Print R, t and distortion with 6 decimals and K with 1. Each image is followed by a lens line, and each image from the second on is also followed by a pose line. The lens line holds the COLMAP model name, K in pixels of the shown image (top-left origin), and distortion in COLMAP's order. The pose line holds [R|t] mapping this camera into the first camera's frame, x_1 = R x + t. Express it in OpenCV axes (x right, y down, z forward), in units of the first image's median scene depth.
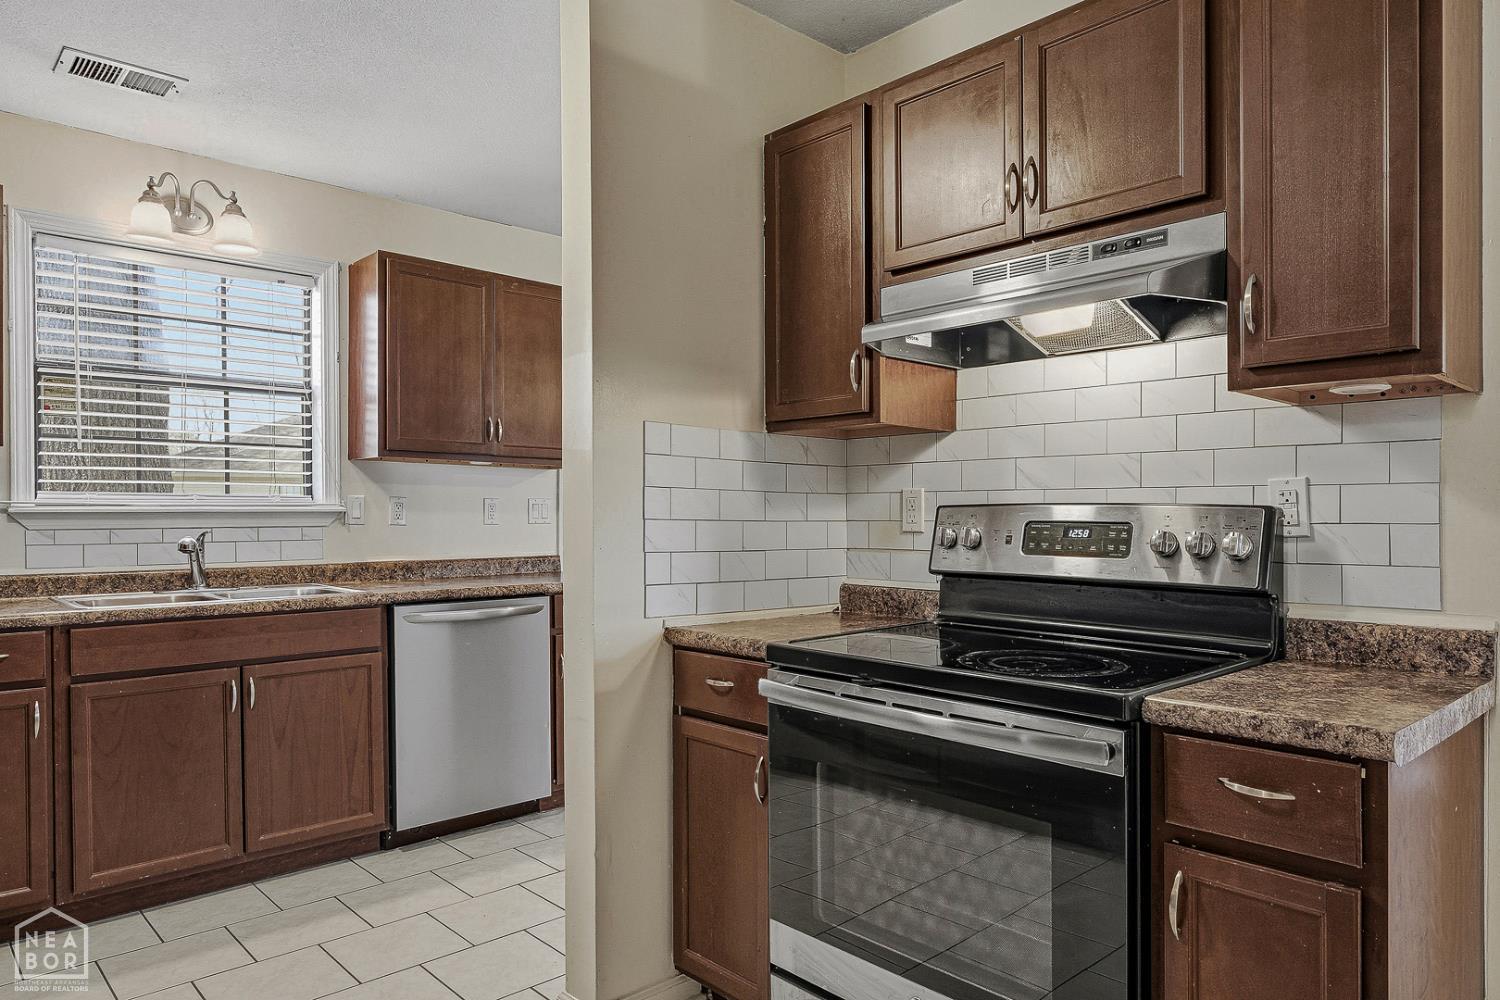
lens RADIAL K [[974.2, 0, 752.1], [0, 974.2, 534.0], [0, 0, 1]] dist [-0.002820, -0.000041]
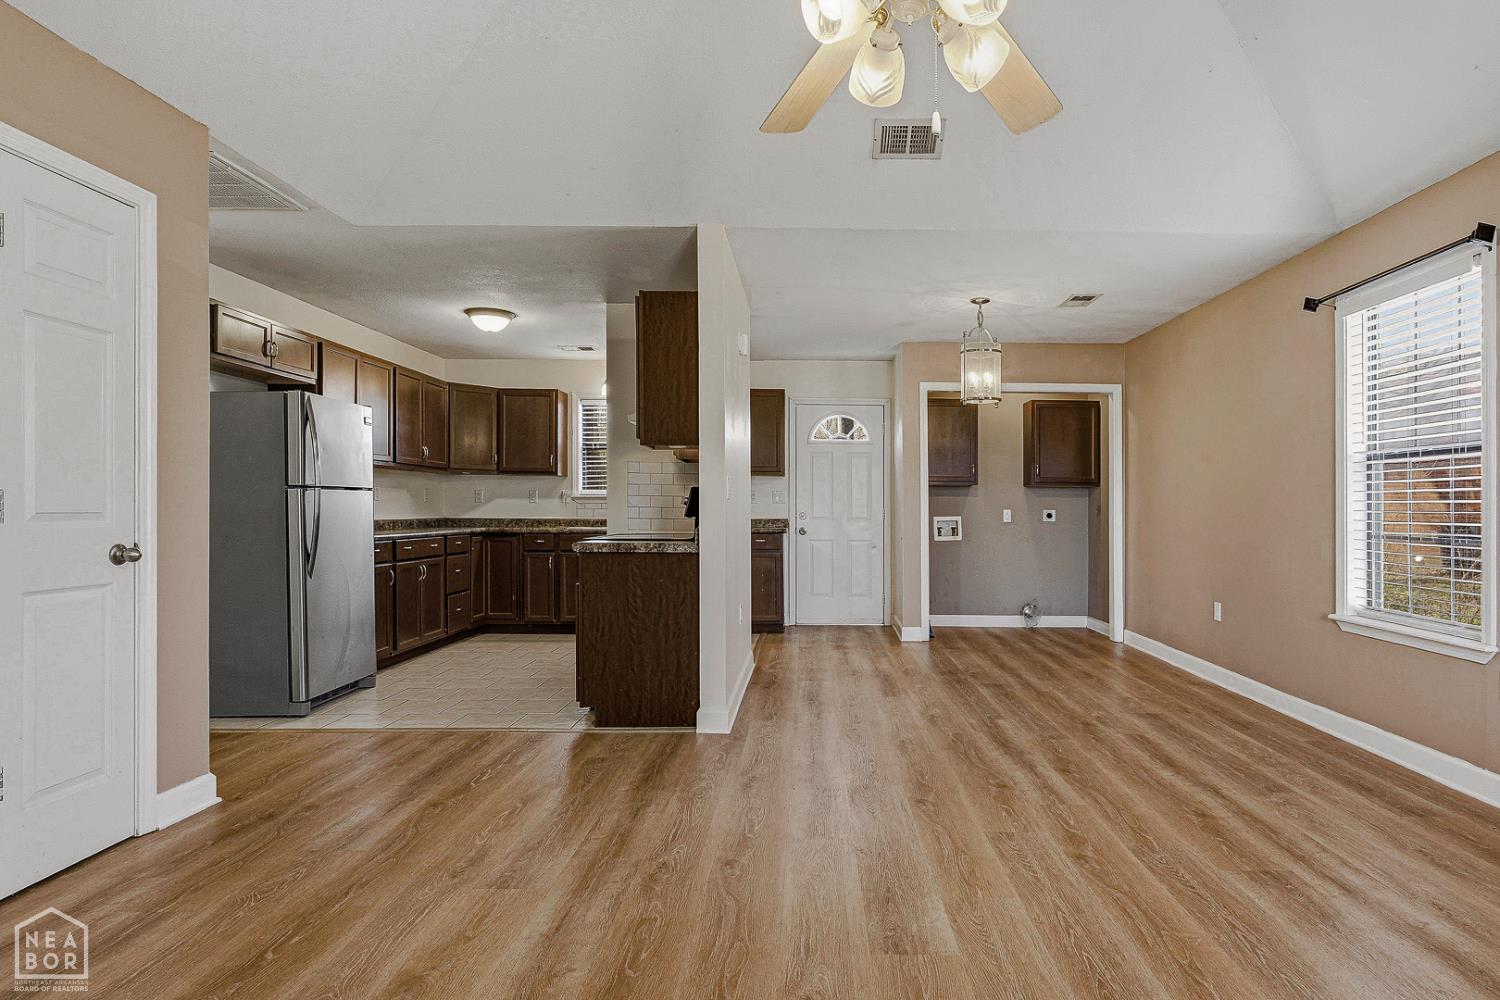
lens RADIAL K [[802.4, 0, 789.8], [0, 802.4, 538.2], [0, 0, 1]] dist [-0.003240, 0.004010]
pose [[0.730511, 0.027559, -0.682344, 1.594096], [-0.018127, 0.999616, 0.020966, 0.045330], [0.682660, -0.002947, 0.730730, -0.362654]]
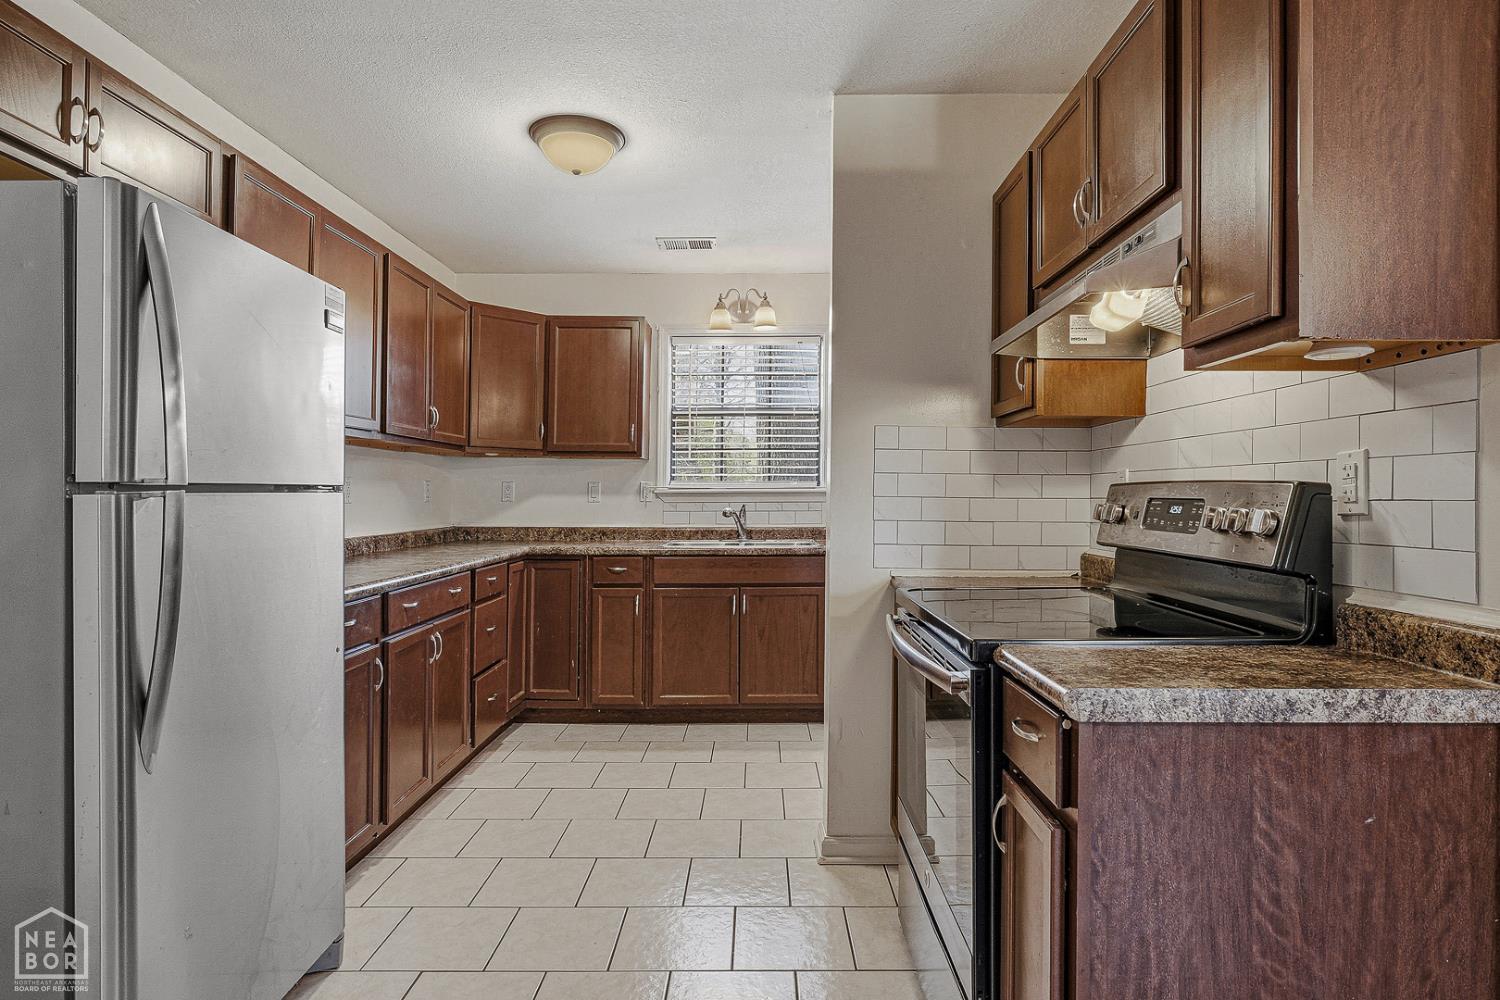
lens RADIAL K [[802.4, 0, 733.4], [0, 802.4, 492.6], [0, 0, 1]] dist [-0.003240, 0.004010]
pose [[0.714565, -0.002598, -0.699564, 0.460486], [-0.014067, 0.999738, -0.018081, 0.002662], [0.699427, 0.022760, 0.714341, 0.035559]]
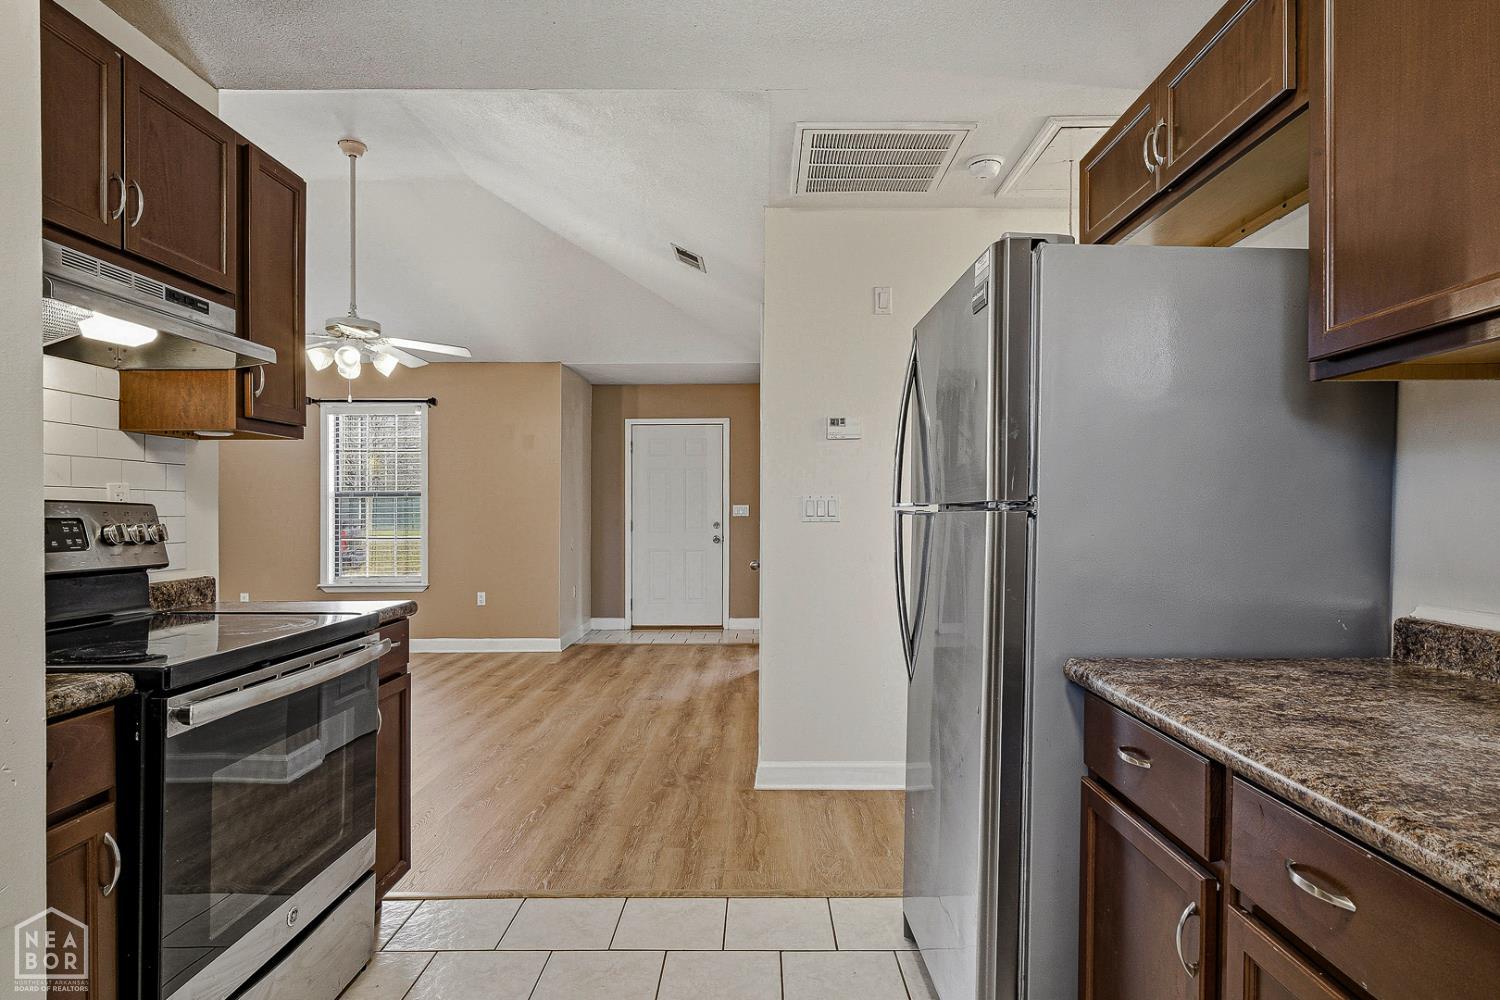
lens RADIAL K [[802.4, 0, 739.8], [0, 802.4, 485.0], [0, 0, 1]] dist [-0.003240, 0.004010]
pose [[-0.735360, 0.021350, 0.677341, -0.574694], [0.018322, 0.999765, -0.011621, -0.018623], [-0.677429, 0.003864, -0.735578, 0.856110]]
